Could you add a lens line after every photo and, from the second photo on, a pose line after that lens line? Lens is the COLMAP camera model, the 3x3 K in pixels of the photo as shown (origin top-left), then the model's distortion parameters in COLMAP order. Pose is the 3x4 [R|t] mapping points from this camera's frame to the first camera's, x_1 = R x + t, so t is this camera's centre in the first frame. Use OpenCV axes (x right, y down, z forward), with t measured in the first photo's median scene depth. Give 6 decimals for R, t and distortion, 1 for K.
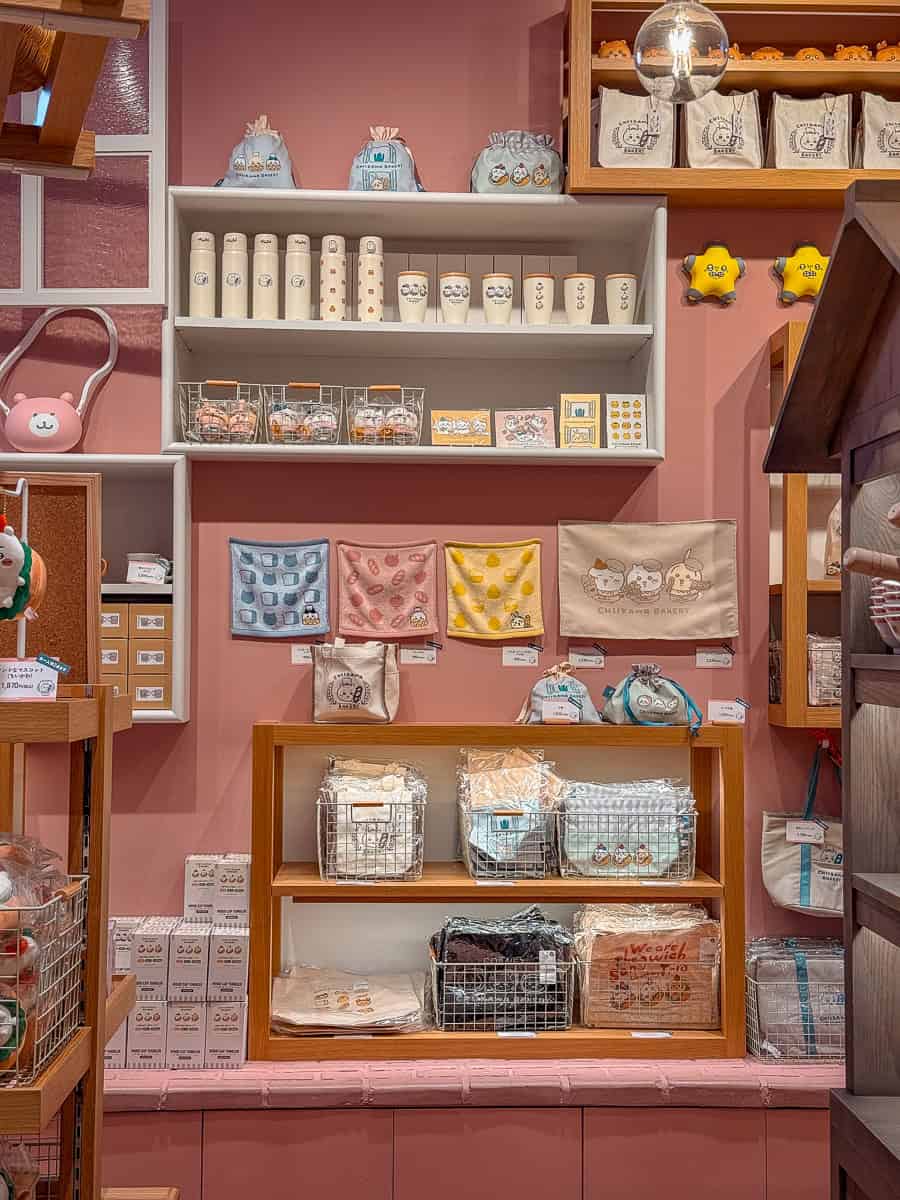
lens RADIAL K [[1682.8, 0, 450.0], [0, 1682.8, 600.0], [0, 0, 1]] dist [0.030312, 0.045749]
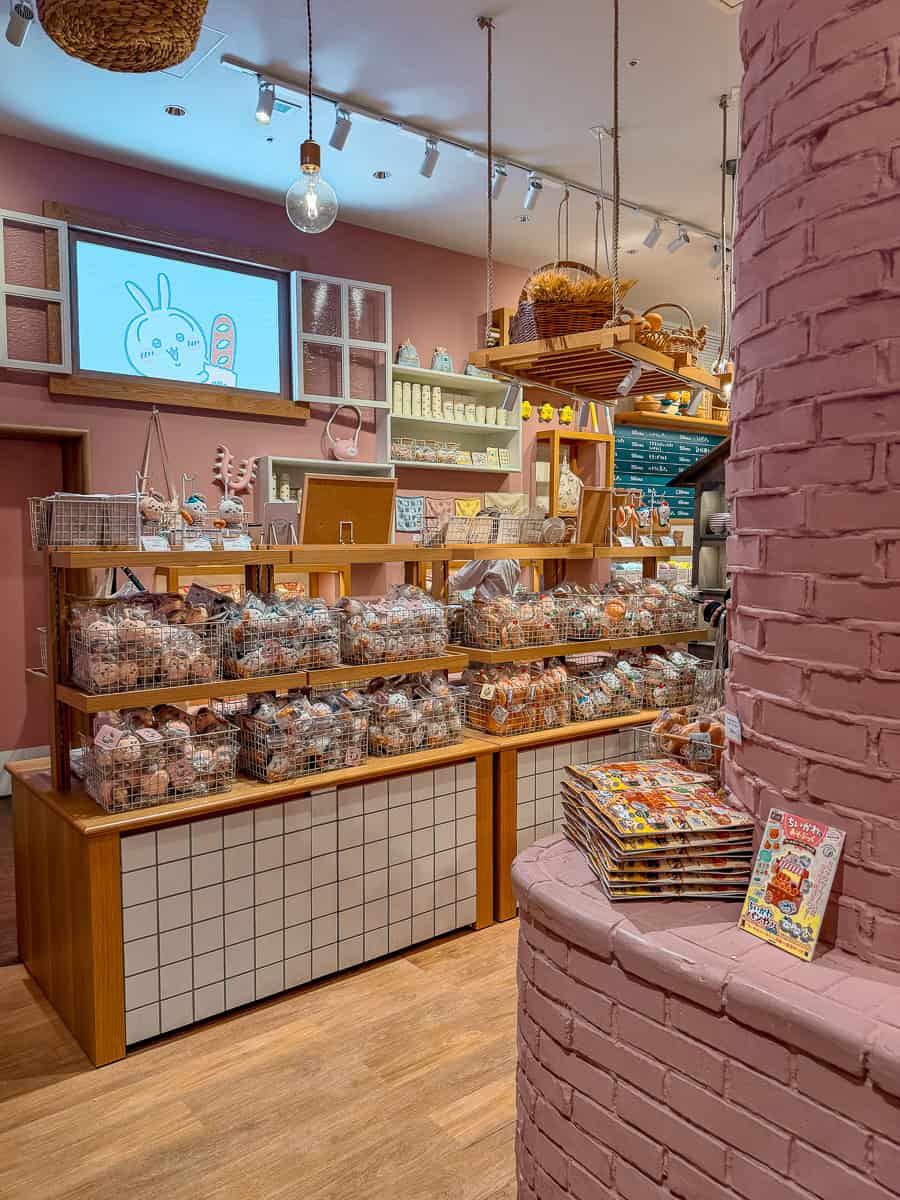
lens RADIAL K [[848.1, 0, 450.0], [0, 848.1, 600.0], [0, 0, 1]] dist [0.000941, -0.005253]
pose [[0.815497, -0.047727, 0.576790, -0.858241], [-0.011087, 0.995123, 0.098018, -0.003101], [-0.578655, -0.086328, 0.810991, -0.178848]]
